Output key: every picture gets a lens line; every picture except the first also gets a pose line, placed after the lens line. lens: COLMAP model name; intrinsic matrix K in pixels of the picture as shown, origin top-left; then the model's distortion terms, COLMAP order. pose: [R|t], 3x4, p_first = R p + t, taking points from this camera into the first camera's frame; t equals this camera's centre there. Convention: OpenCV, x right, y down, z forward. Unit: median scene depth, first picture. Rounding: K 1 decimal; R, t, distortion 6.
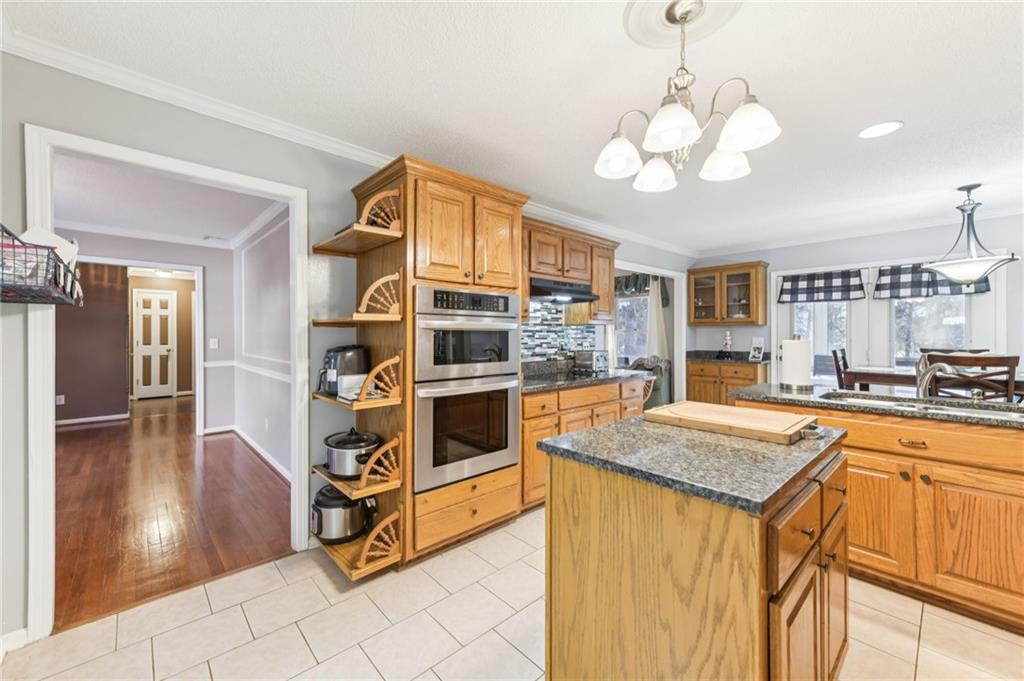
lens RADIAL K [[403.2, 0, 504.1], [0, 403.2, 337.1], [0, 0, 1]] dist [0.012879, 0.000308]
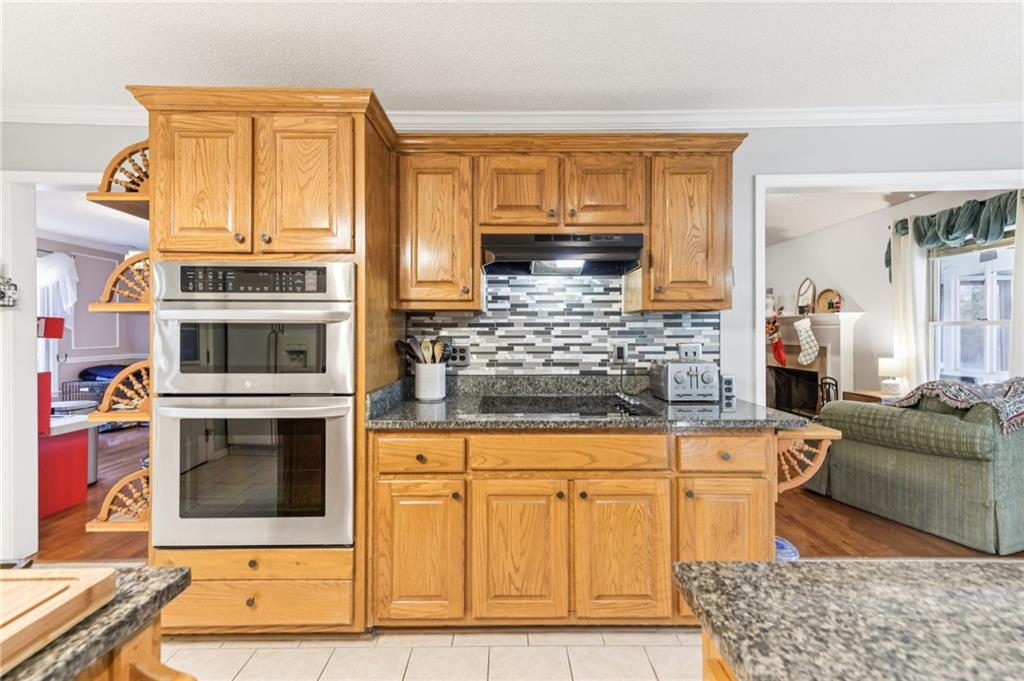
lens RADIAL K [[403.2, 0, 511.6], [0, 403.2, 333.8], [0, 0, 1]] dist [0.012879, 0.000308]
pose [[0.742507, 0.004634, -0.669822, 0.462845], [-0.004819, 0.999987, 0.001575, -0.001396], [0.669821, 0.002058, 0.742520, 0.542210]]
